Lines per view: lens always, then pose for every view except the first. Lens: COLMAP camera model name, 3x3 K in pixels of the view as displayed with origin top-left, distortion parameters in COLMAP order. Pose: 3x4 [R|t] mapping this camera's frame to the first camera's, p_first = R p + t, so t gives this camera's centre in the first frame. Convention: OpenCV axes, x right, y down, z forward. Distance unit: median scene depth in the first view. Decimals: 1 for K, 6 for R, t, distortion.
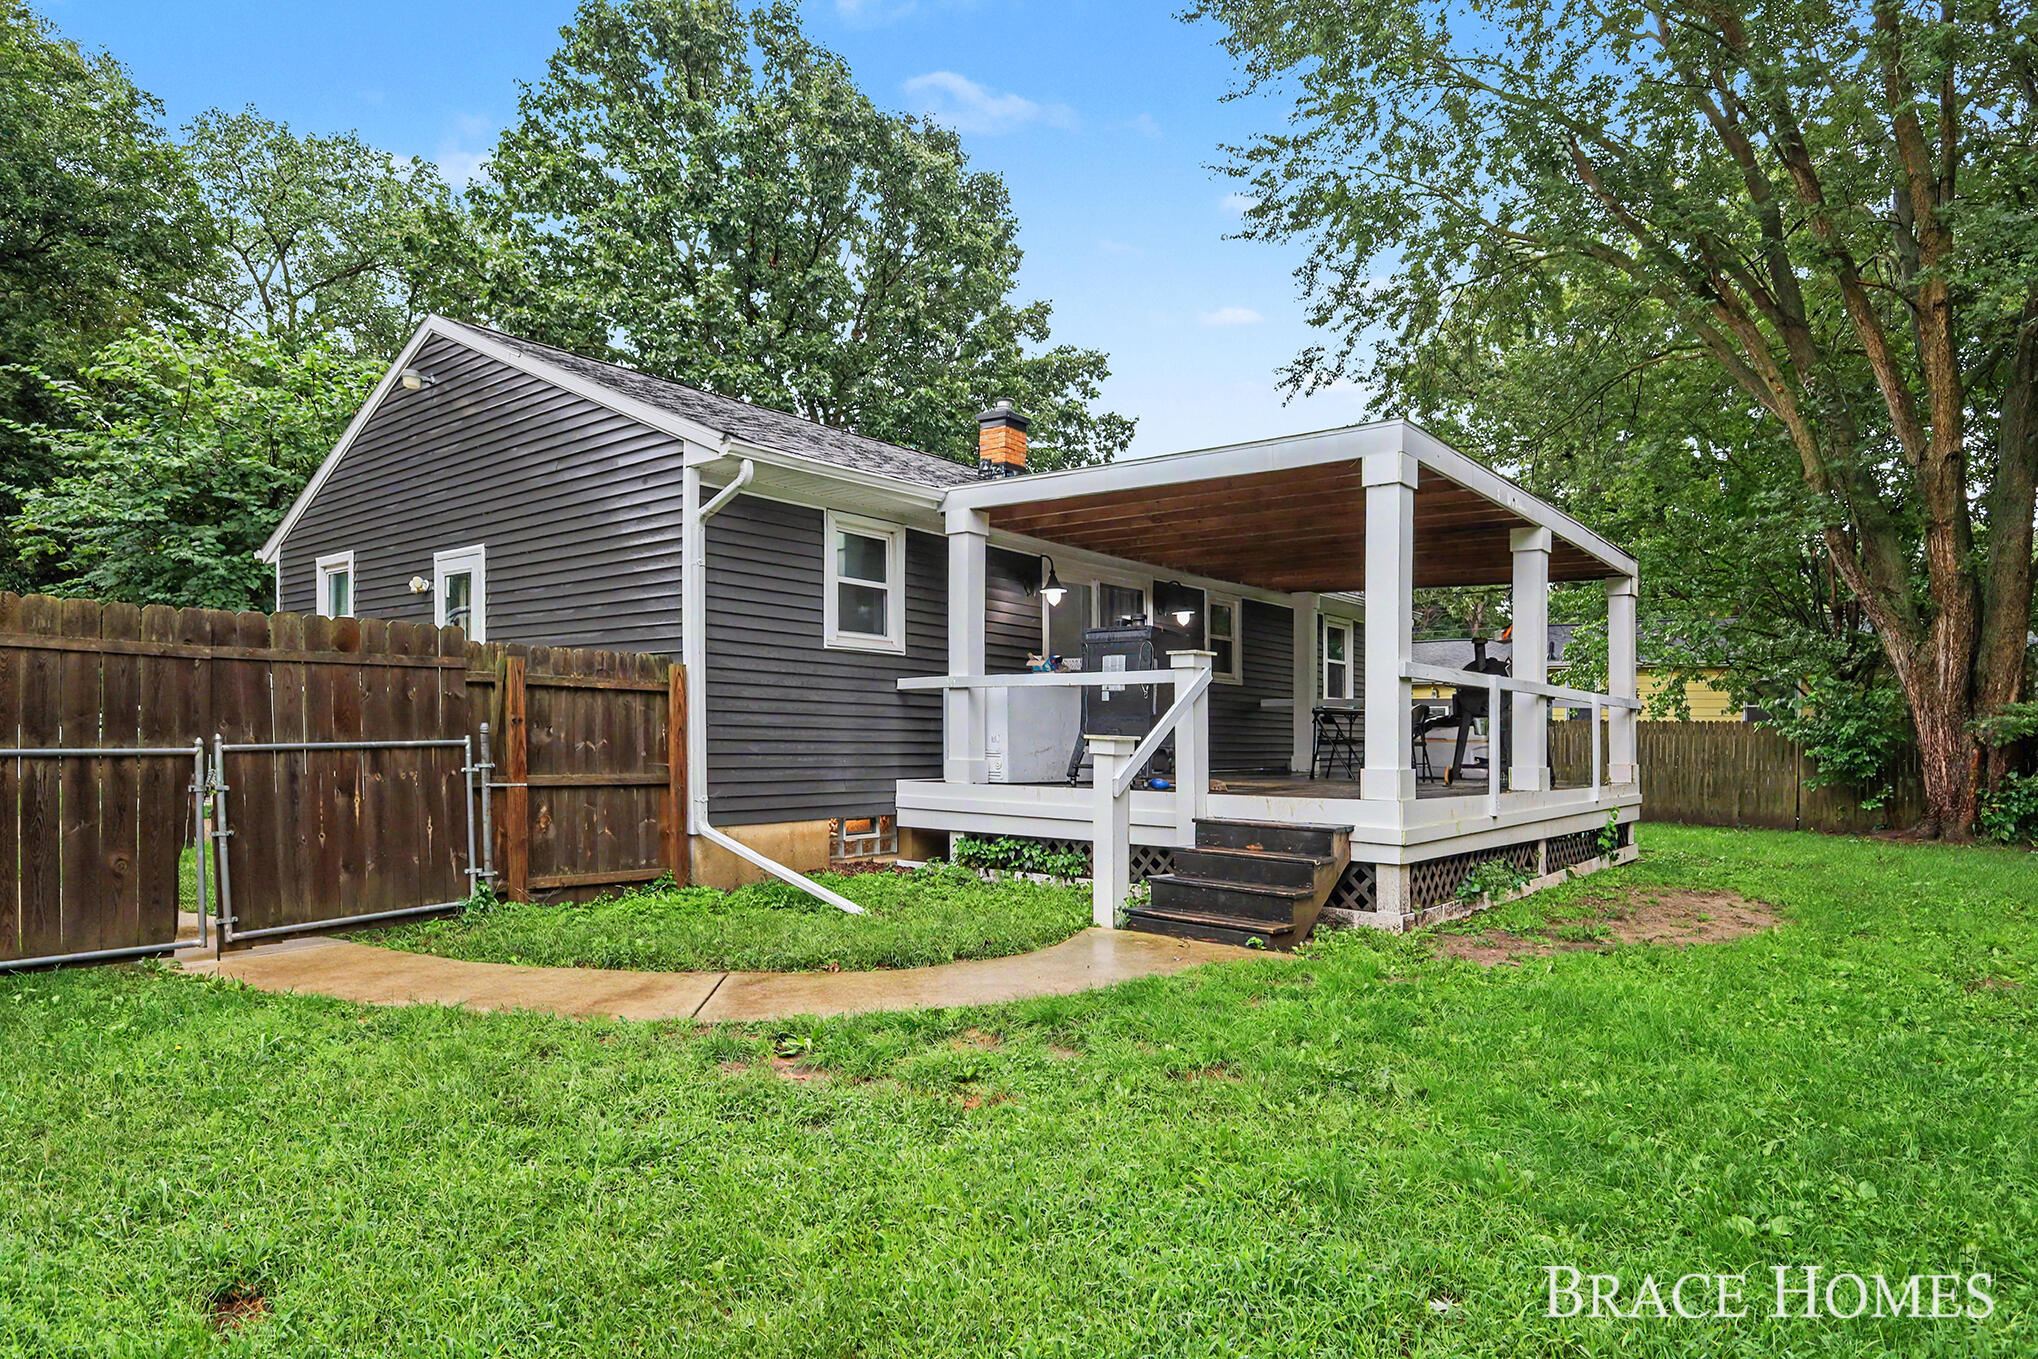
lens RADIAL K [[1146.1, 0, 1019.0], [0, 1146.1, 679.5], [0, 0, 1]] dist [0.000667, 0.000260]
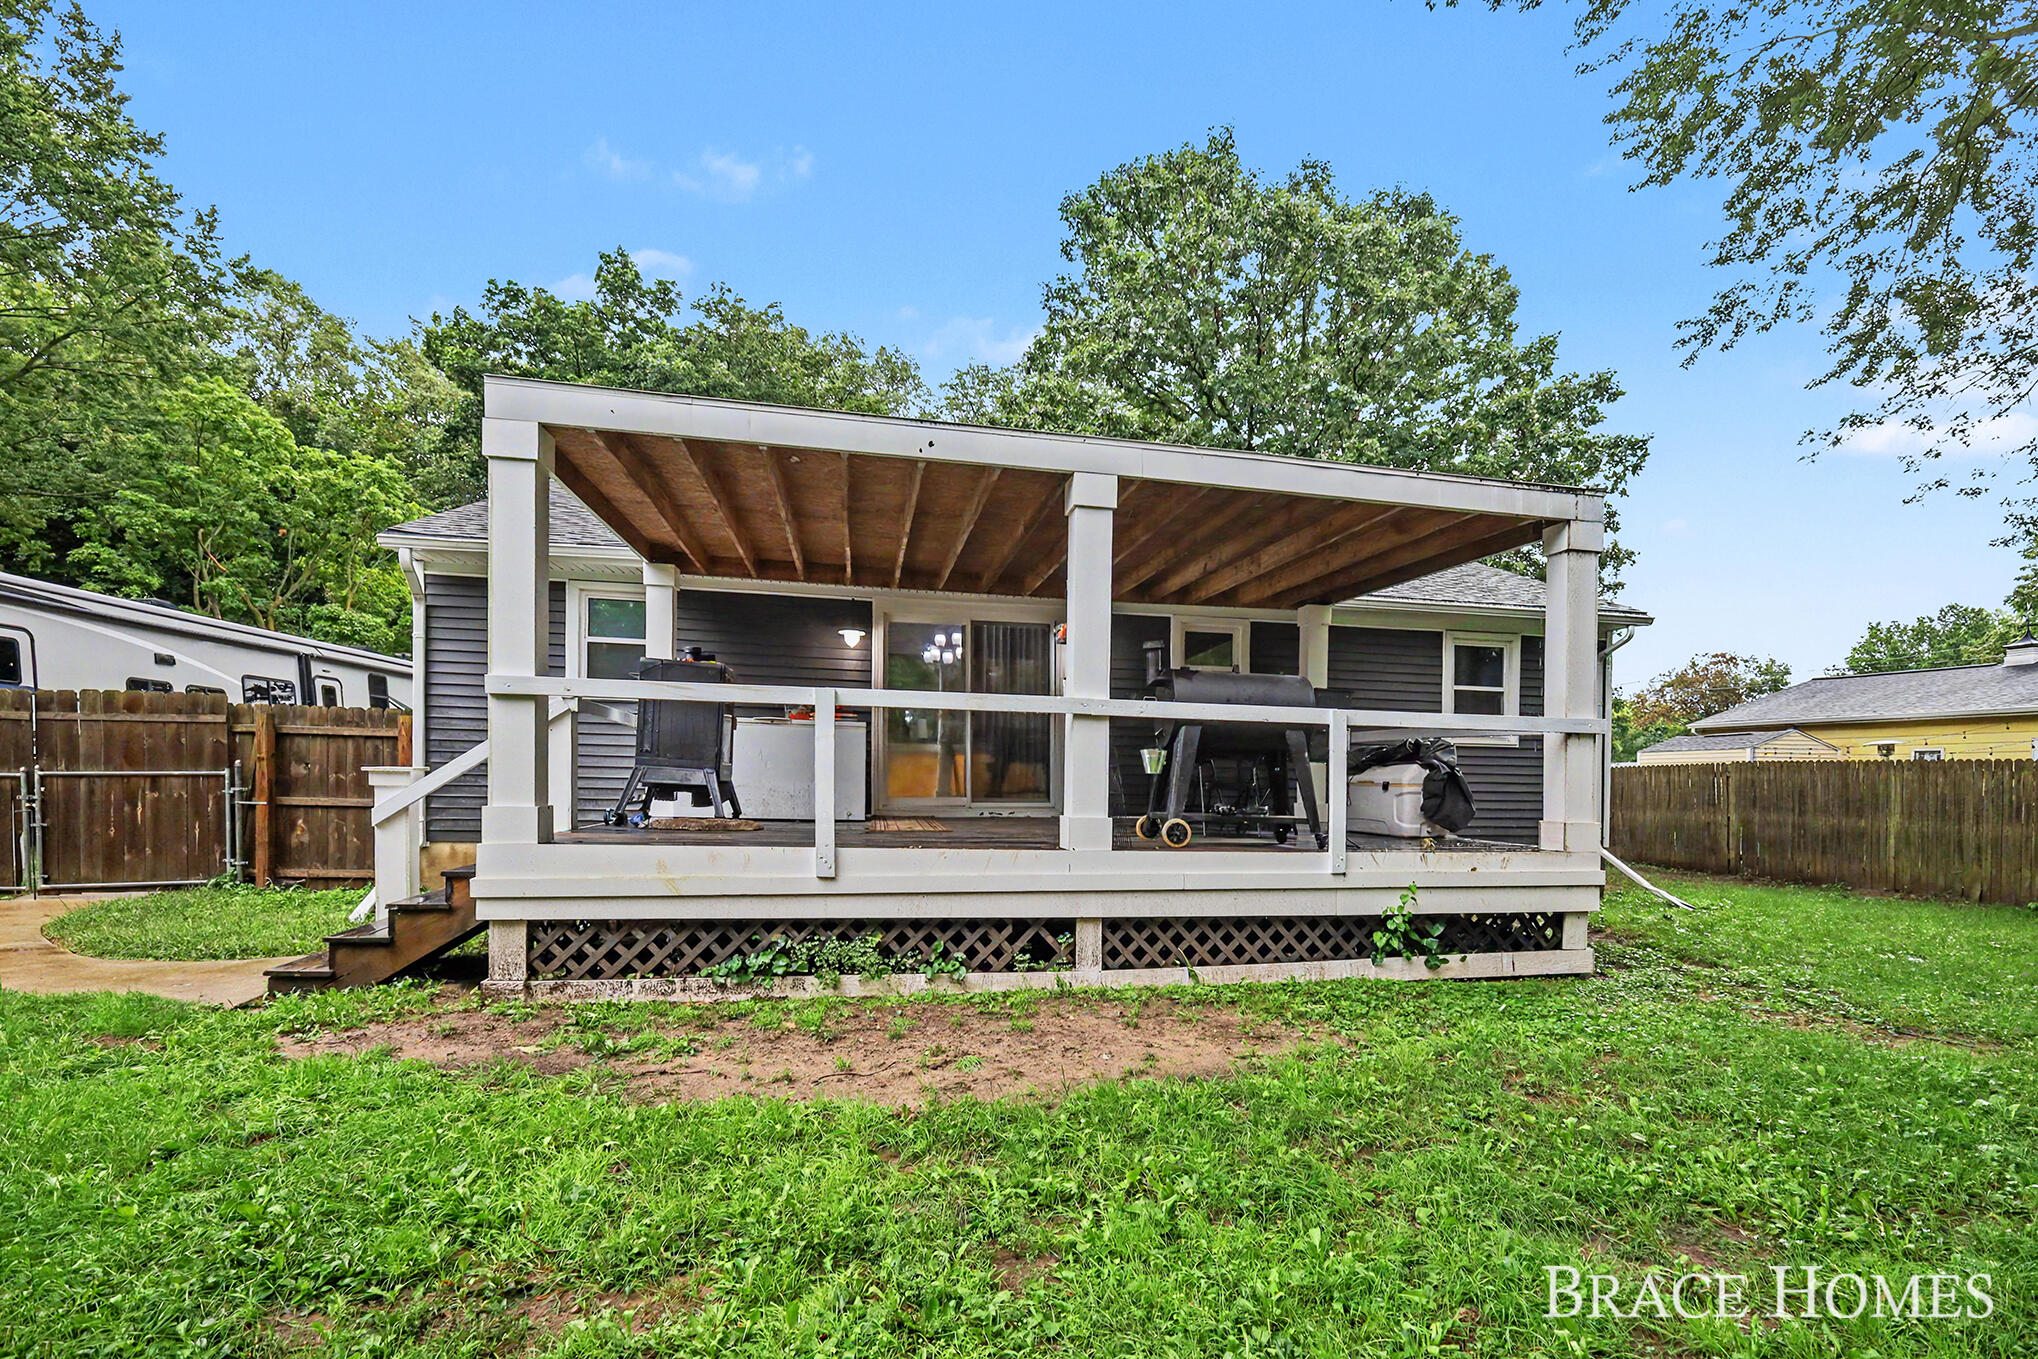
lens RADIAL K [[923.9, 0, 1024.1], [0, 923.9, 771.6], [0, 0, 1]] dist [-0.015522, -0.000115]
pose [[0.780397, 0.000030, -0.625285, 1.009875], [0.022262, 0.999365, 0.027833, 0.041472], [0.624888, -0.035641, 0.779900, 0.698160]]
